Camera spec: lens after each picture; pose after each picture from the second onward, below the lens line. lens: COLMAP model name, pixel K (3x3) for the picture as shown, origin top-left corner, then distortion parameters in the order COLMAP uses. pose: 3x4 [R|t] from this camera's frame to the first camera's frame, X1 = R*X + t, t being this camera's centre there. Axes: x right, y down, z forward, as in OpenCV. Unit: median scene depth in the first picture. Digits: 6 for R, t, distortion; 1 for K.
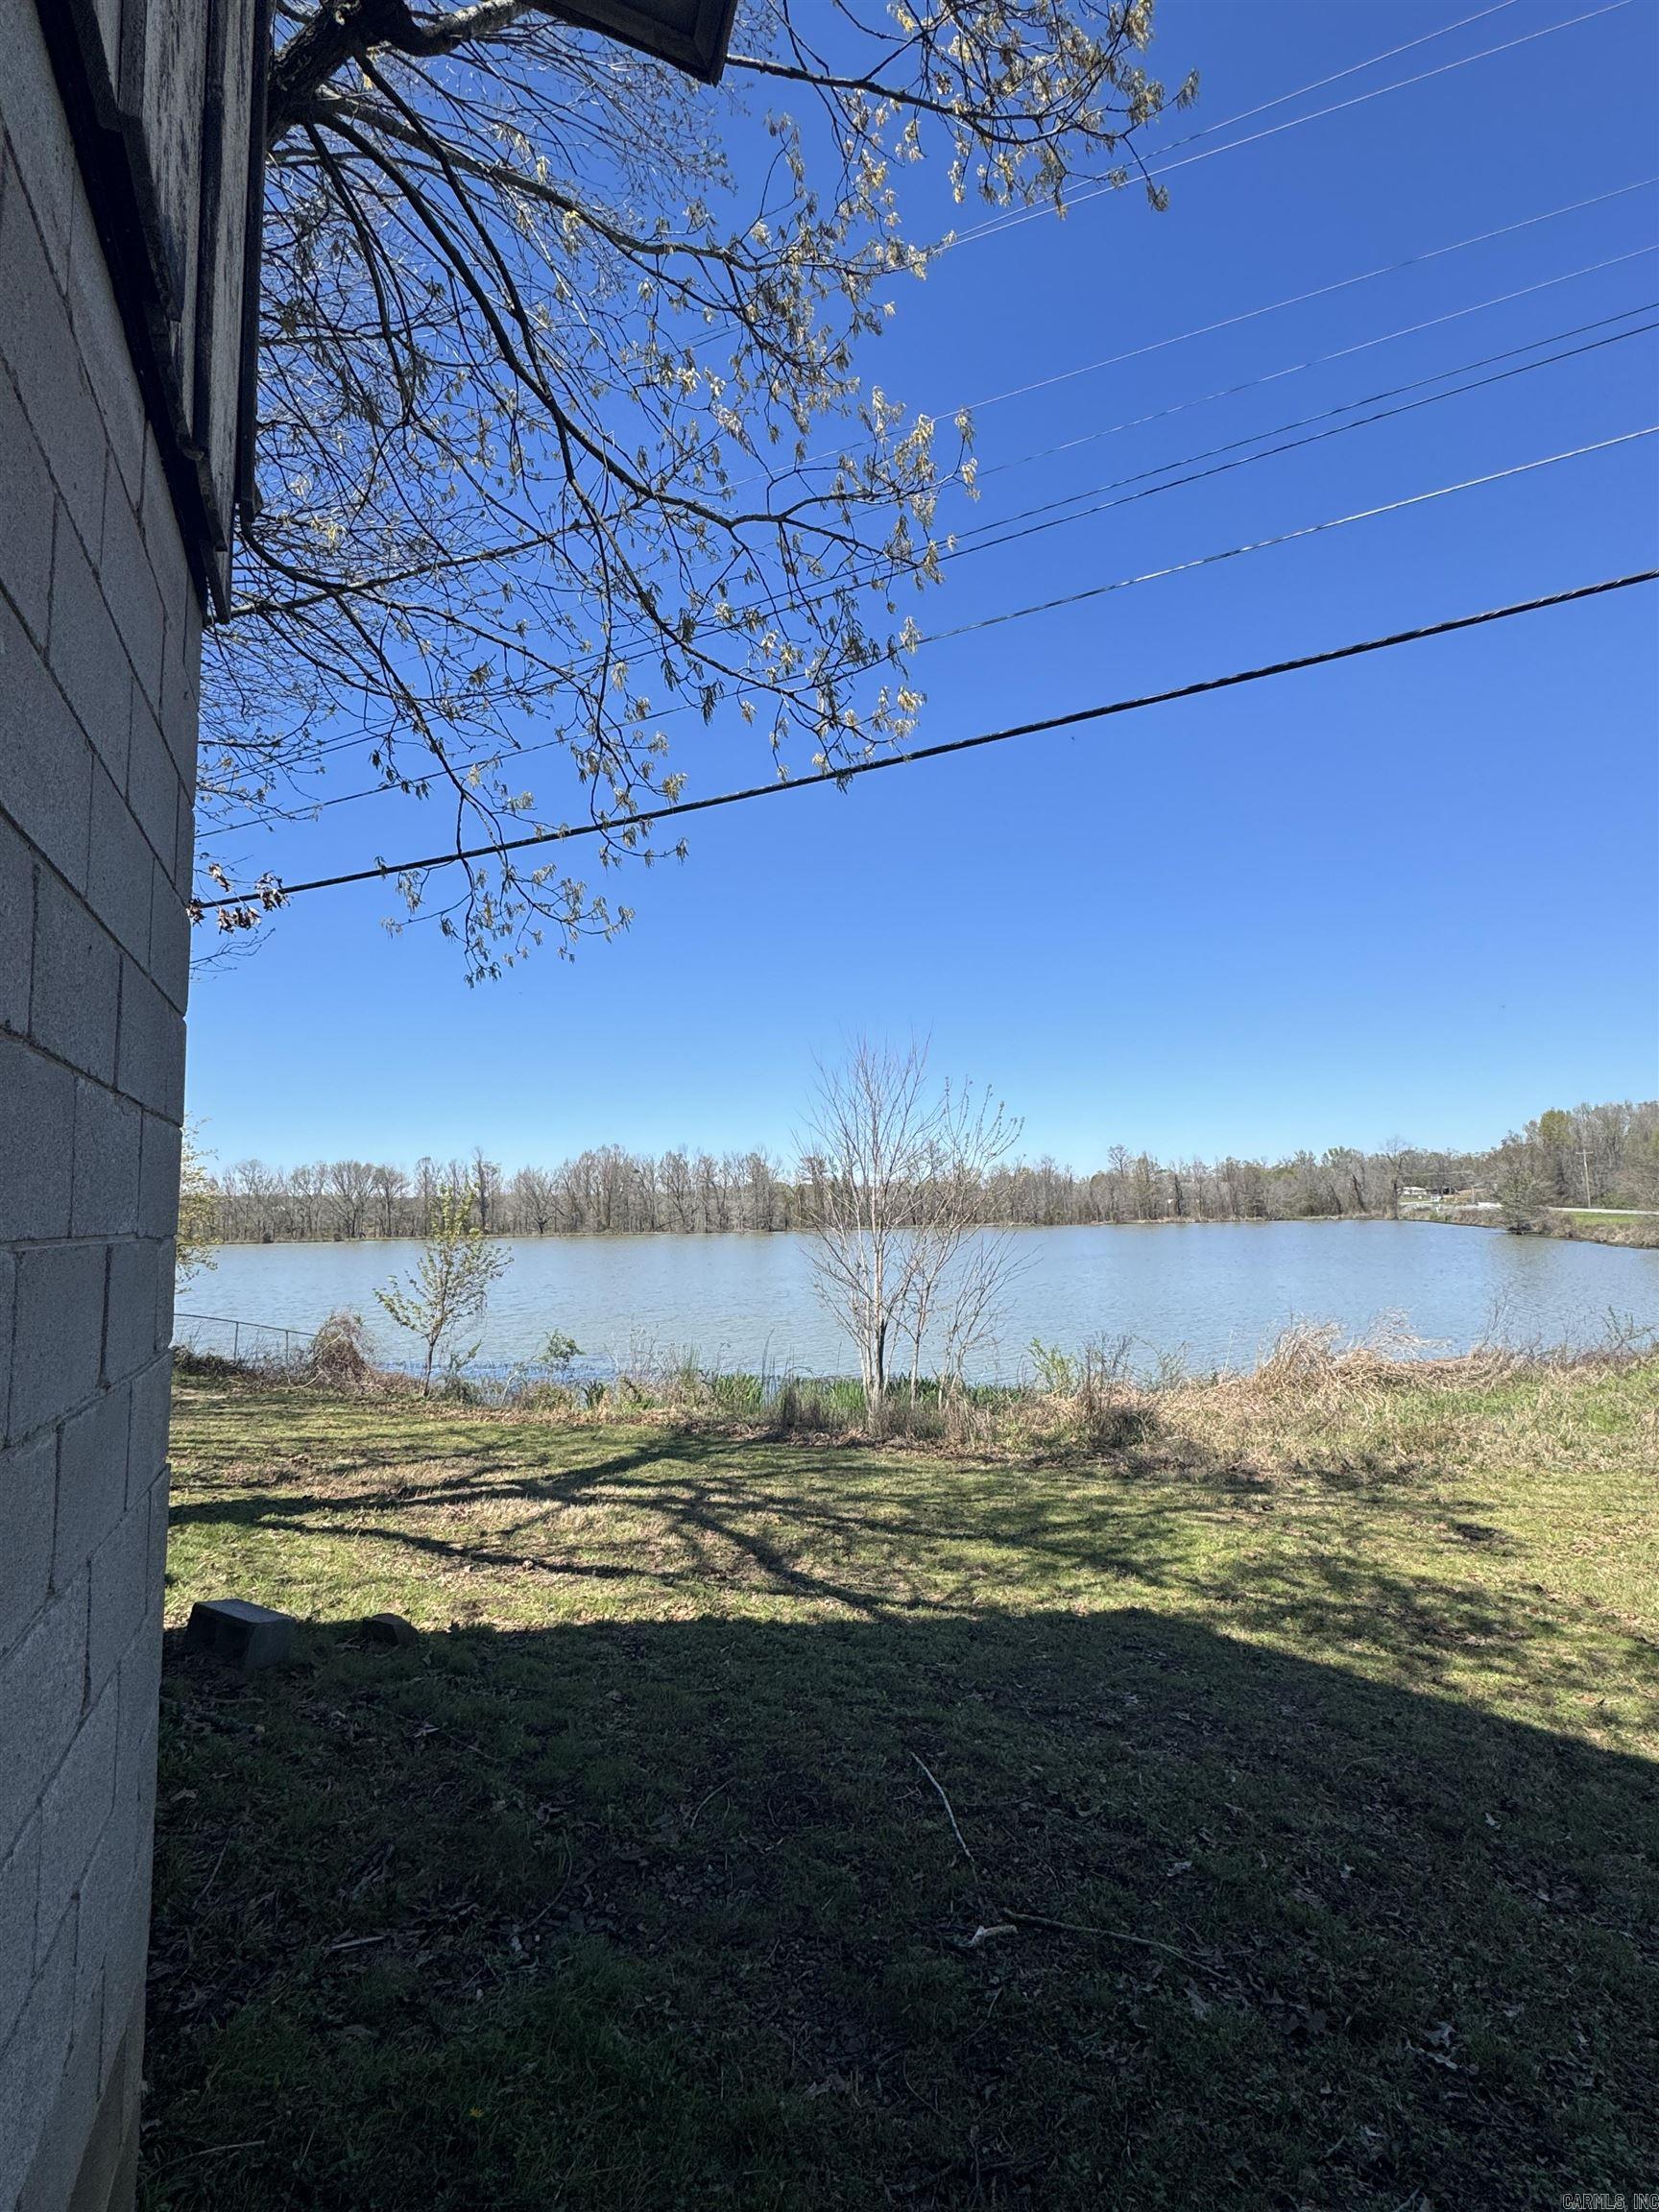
lens RADIAL K [[1055.0, 0, 829.5], [0, 1055.0, 1106.0], [0, 0, 1]] dist [0.001423, 0.000626]
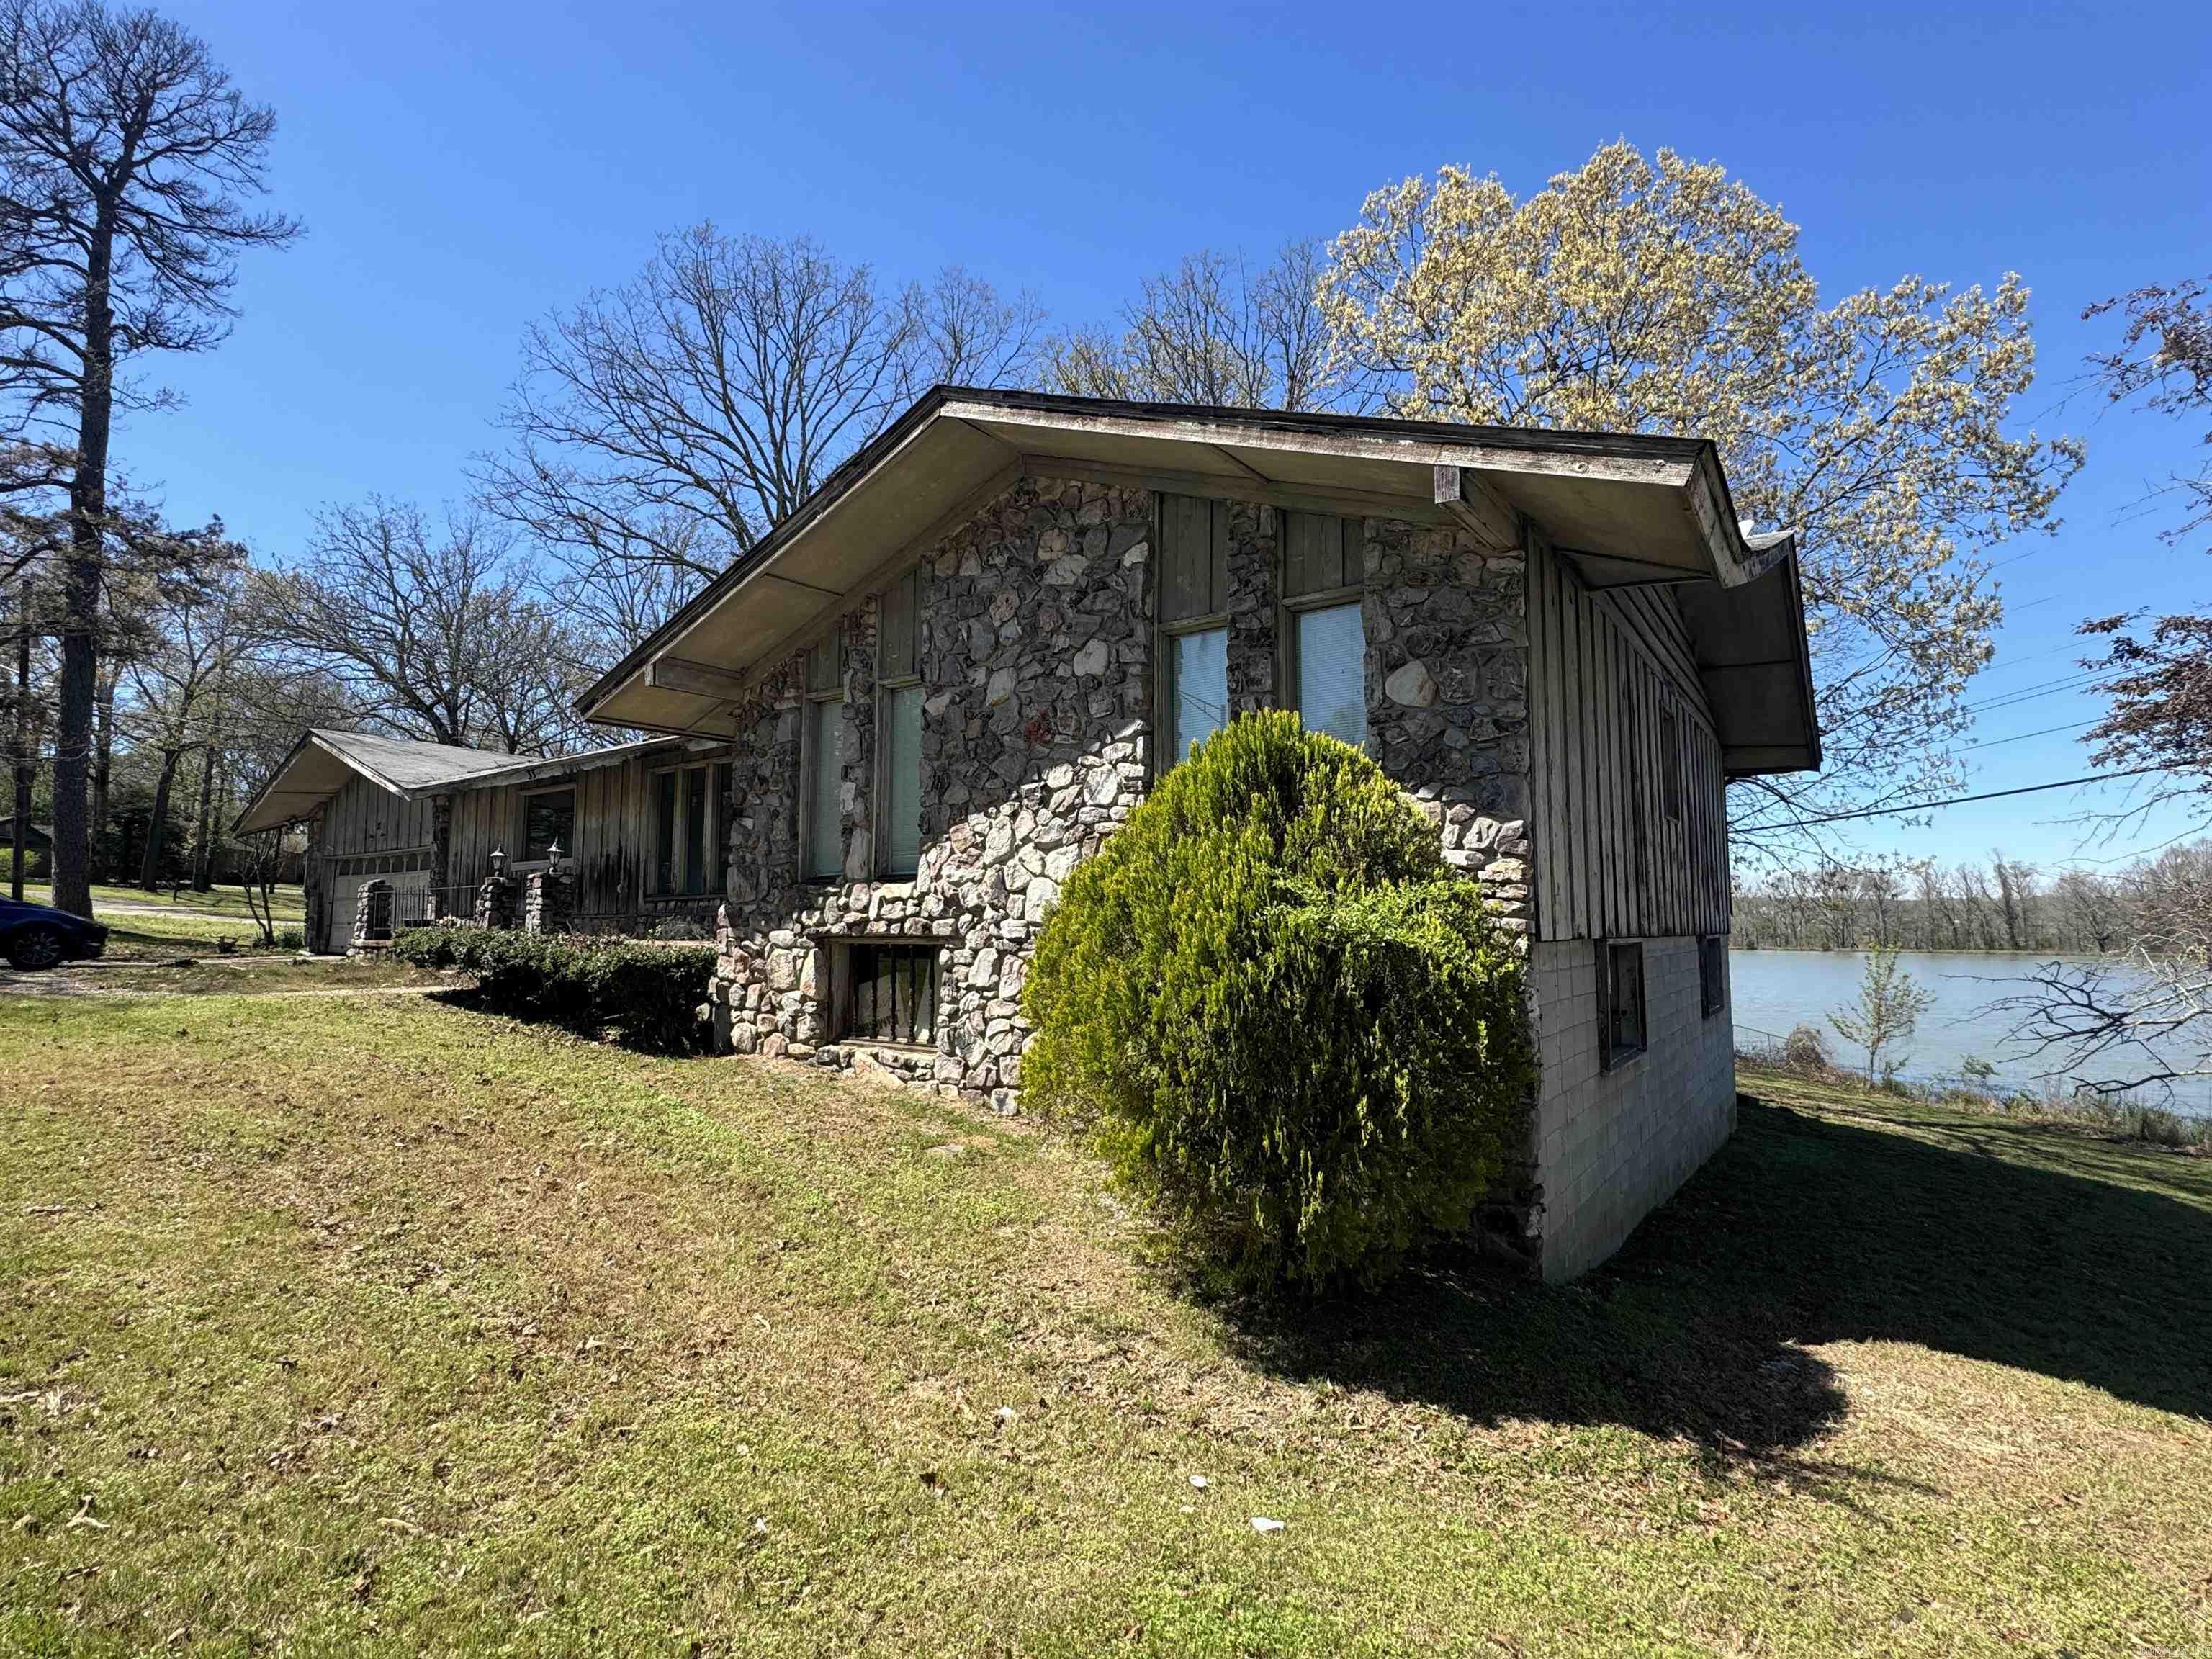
lens RADIAL K [[1057.7, 0, 1104.6], [0, 1057.7, 824.2], [0, 0, 1]] dist [-0.002667, 0.000782]
pose [[0.513441, -0.063647, -0.855761, 0.340853], [0.077255, 0.996625, -0.027772, -0.128850], [0.854640, -0.051852, 0.516625, -0.629923]]
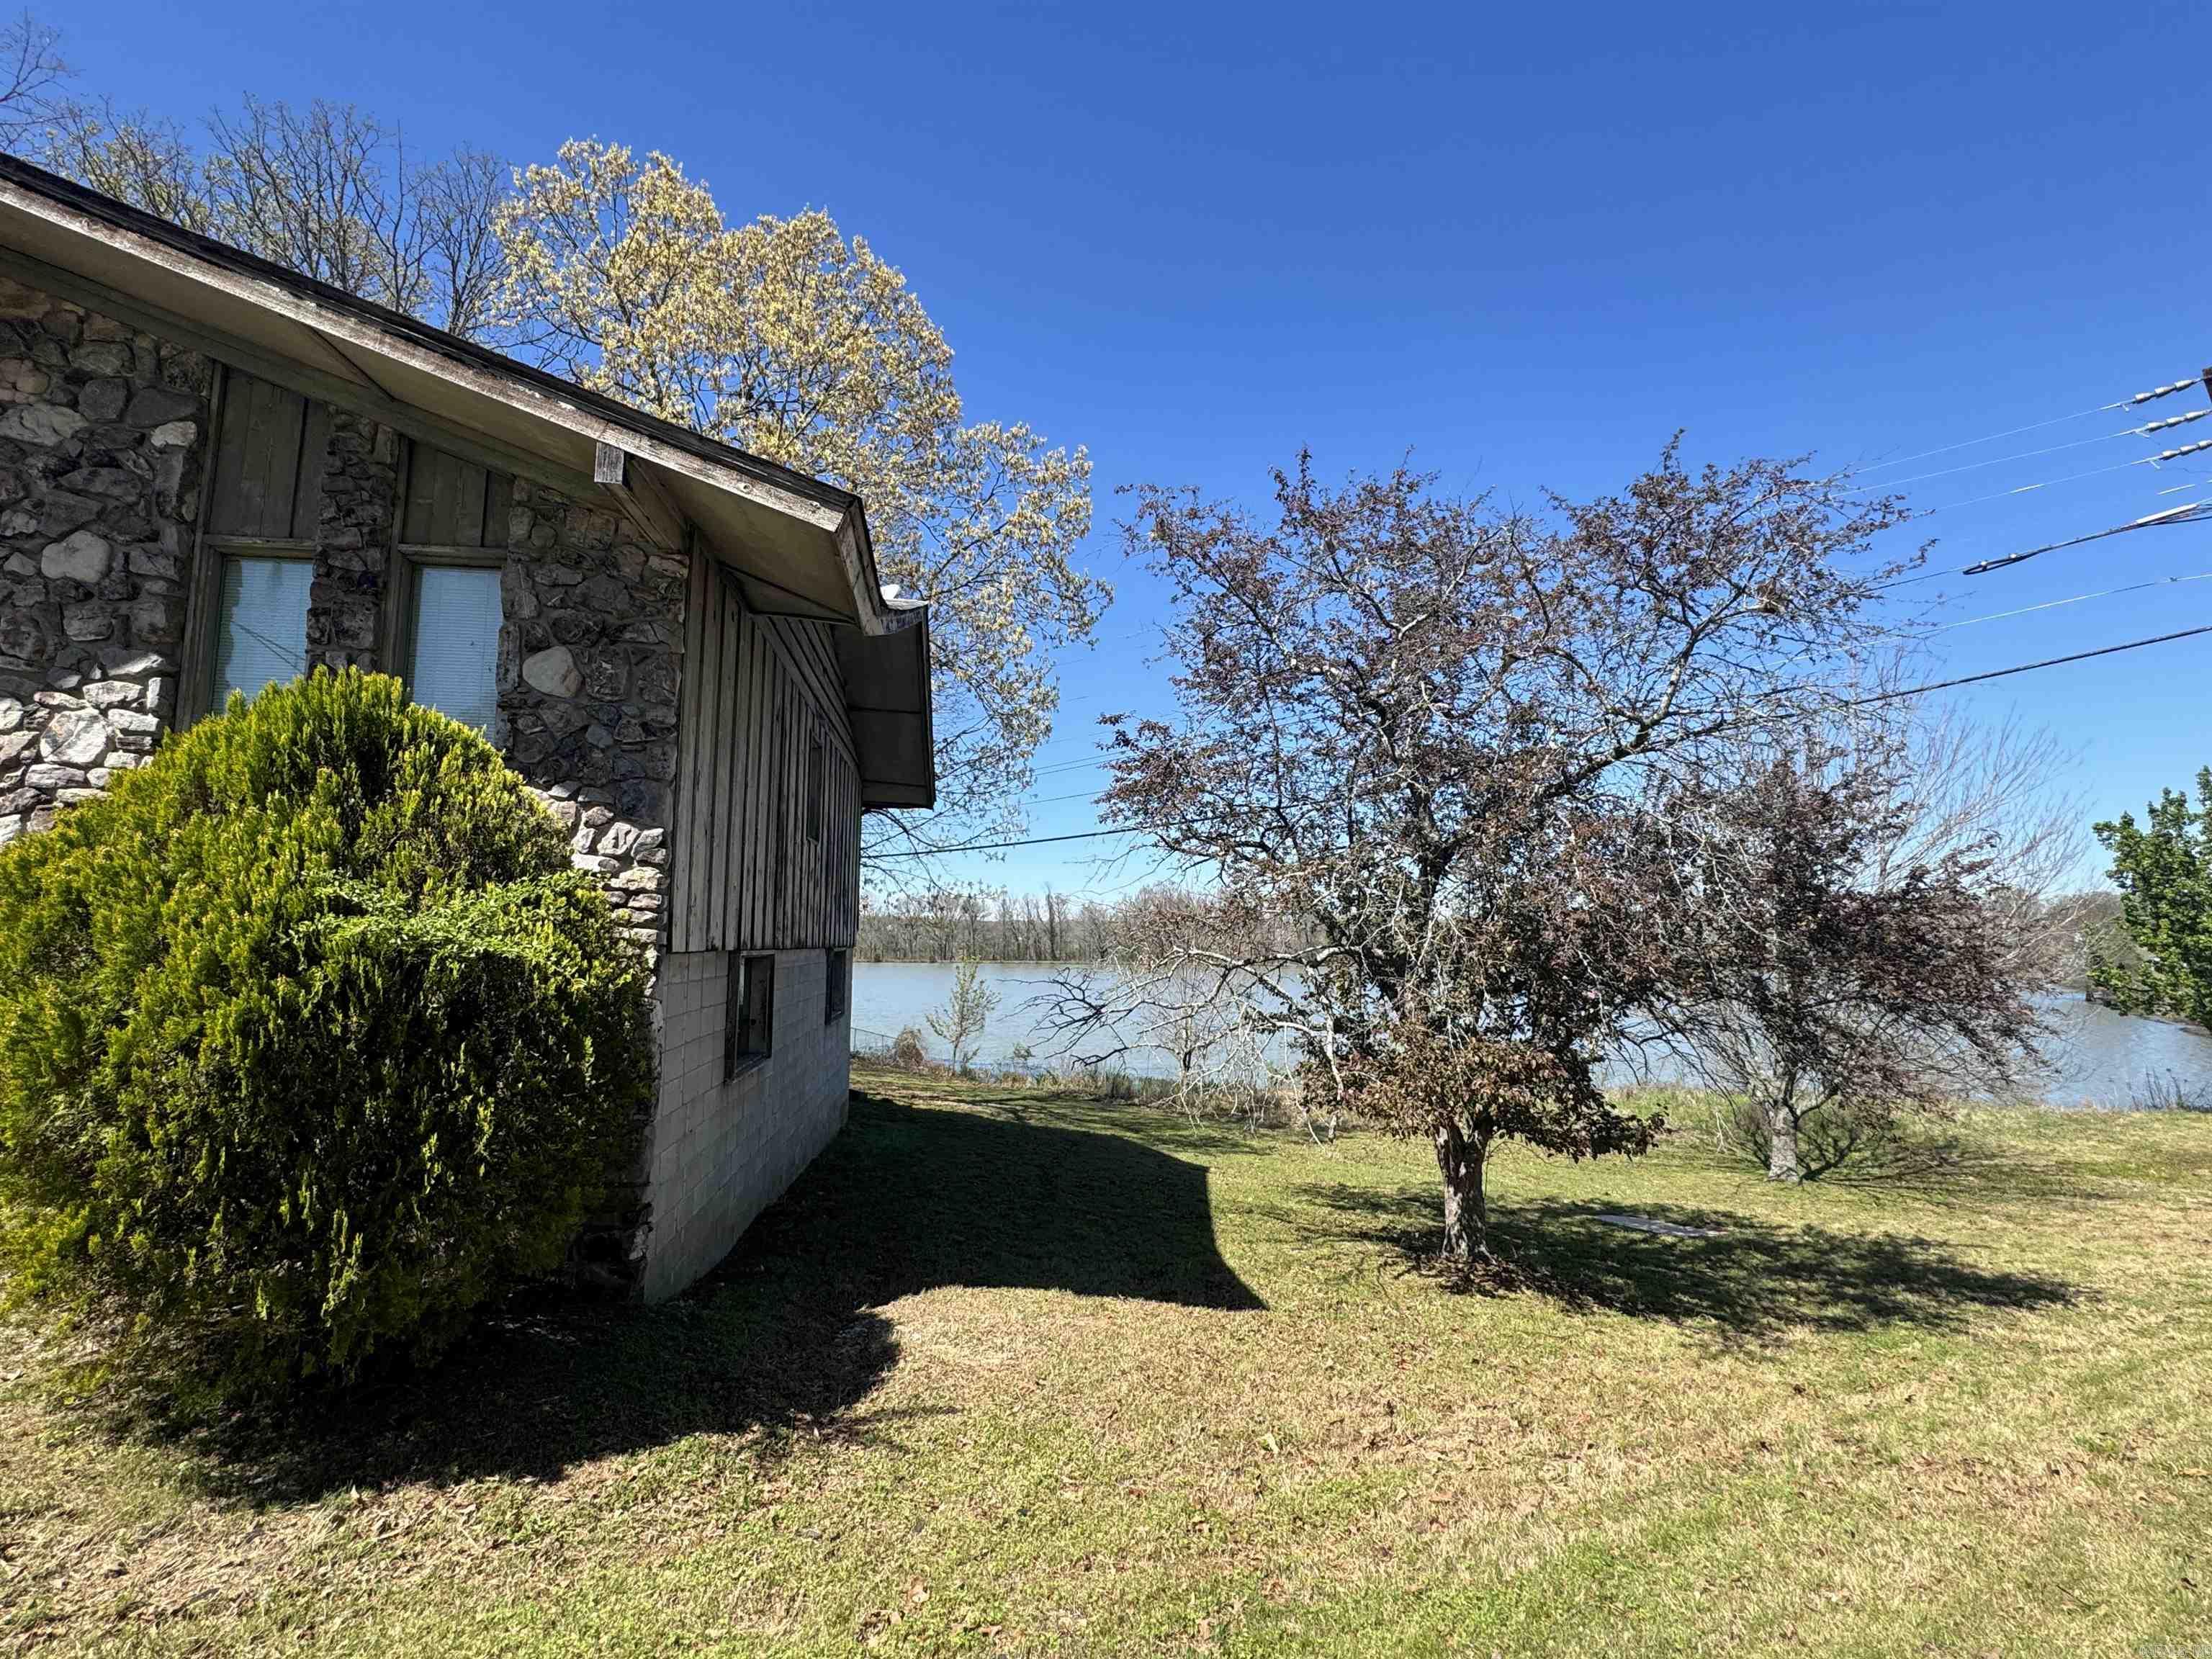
lens RADIAL K [[1055.0, 0, 1101.7], [0, 1055.0, 824.4], [0, 0, 1]] dist [0.001423, 0.000626]
pose [[0.960923, -0.007675, -0.276710, 0.343627], [0.005336, 0.999943, -0.009205, -0.126350], [0.276765, 0.007369, 0.960909, -0.617959]]
